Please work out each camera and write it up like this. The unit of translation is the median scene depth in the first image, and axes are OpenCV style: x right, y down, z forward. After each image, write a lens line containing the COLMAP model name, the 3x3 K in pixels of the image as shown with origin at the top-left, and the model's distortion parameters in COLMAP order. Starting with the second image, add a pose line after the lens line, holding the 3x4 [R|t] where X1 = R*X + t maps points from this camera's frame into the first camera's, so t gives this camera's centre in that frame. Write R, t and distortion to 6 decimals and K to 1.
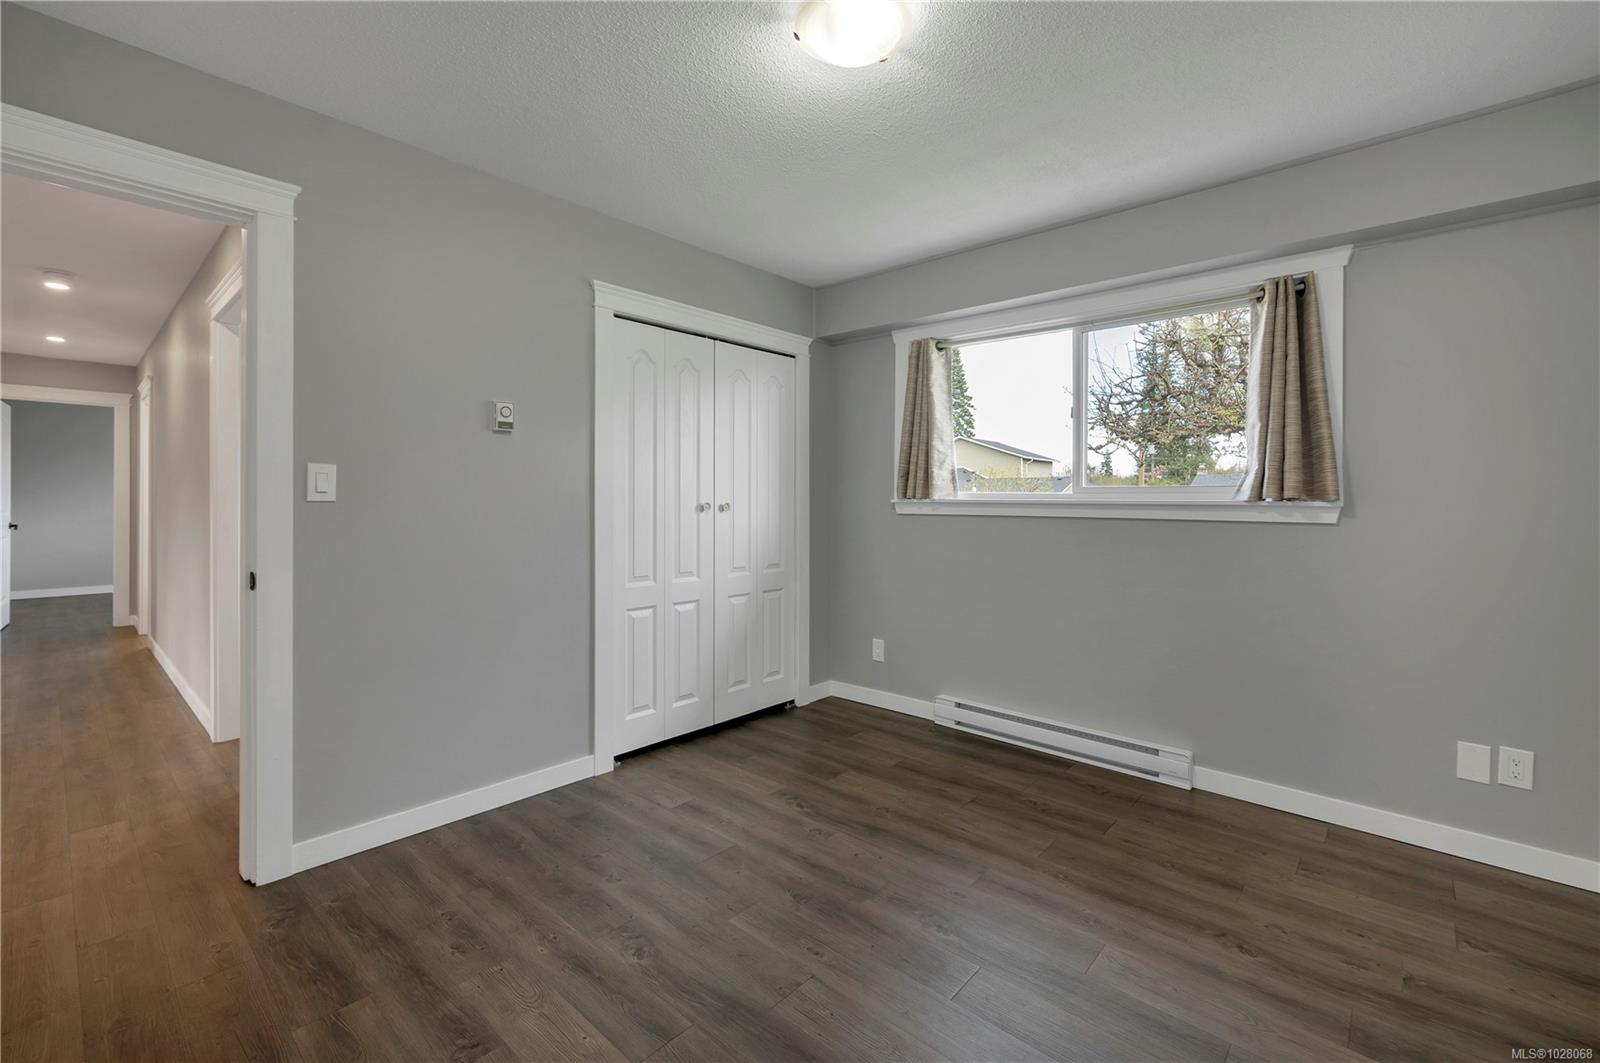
lens RADIAL K [[670.5, 0, 804.6], [0, 670.5, 491.3], [0, 0, 1]] dist [-0.000403, -0.000261]
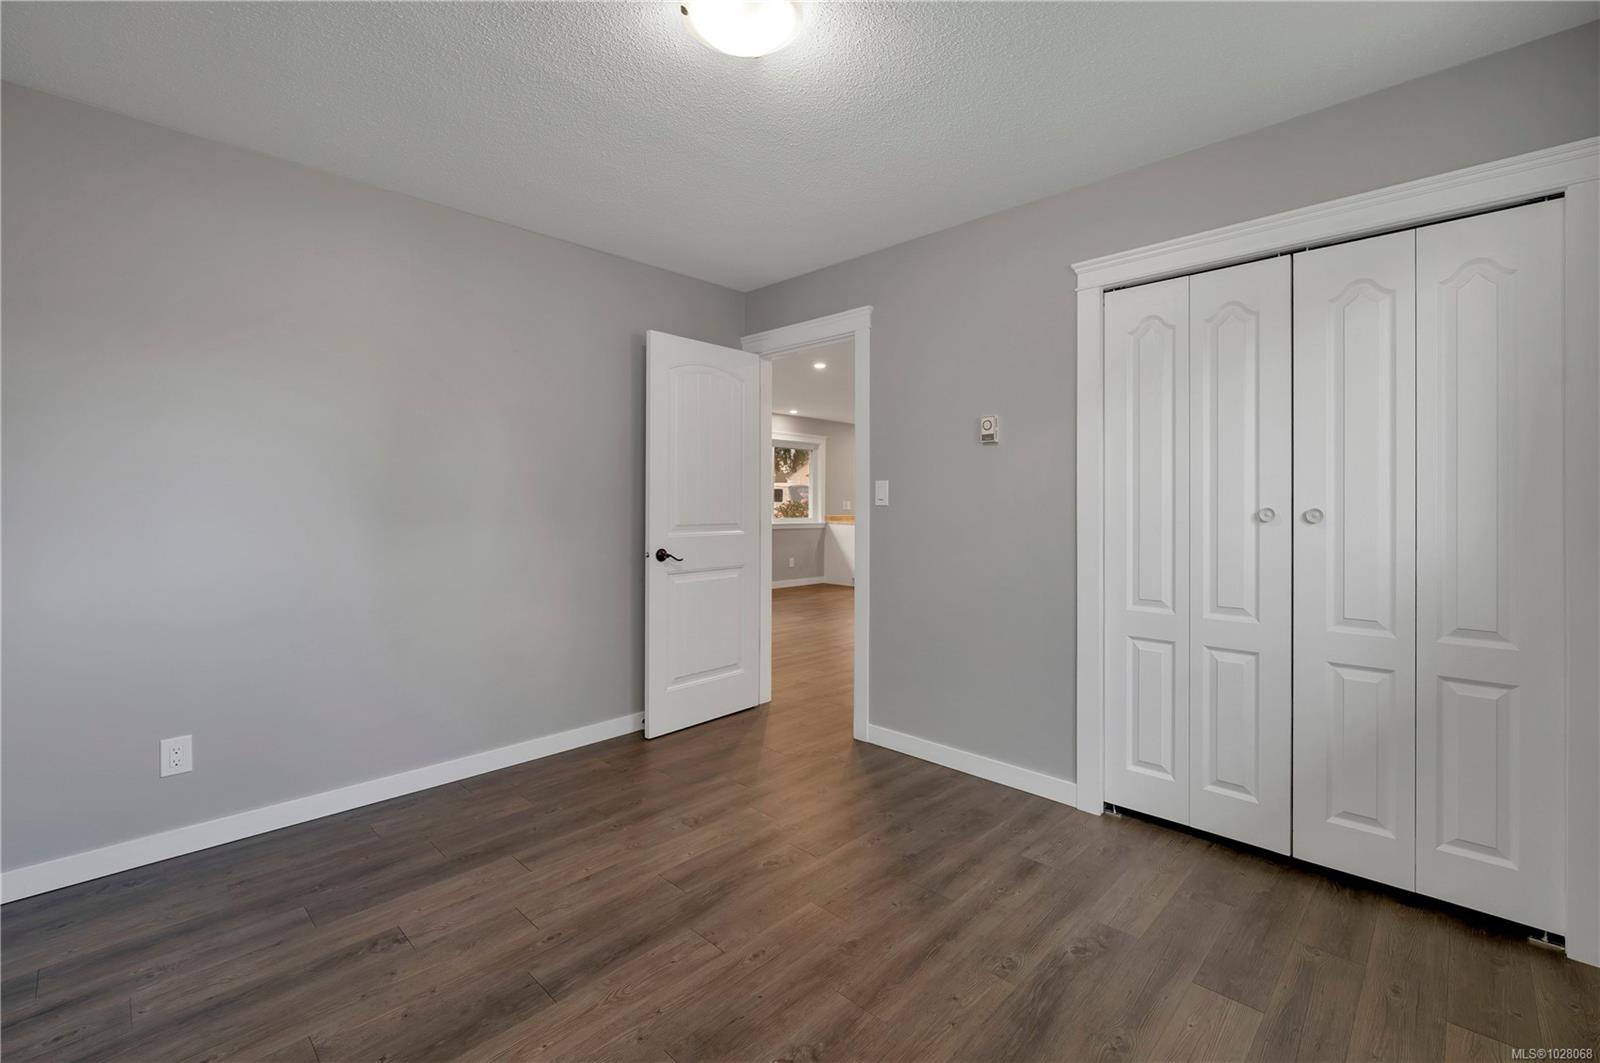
lens RADIAL K [[670.5, 0, 804.6], [0, 670.5, 491.3], [0, 0, 1]] dist [-0.000403, -0.000261]
pose [[-0.017202, -0.023652, -0.999572, 0.666836], [0.010283, 0.999663, -0.023831, 0.014626], [0.999799, -0.010688, -0.016953, 0.710901]]
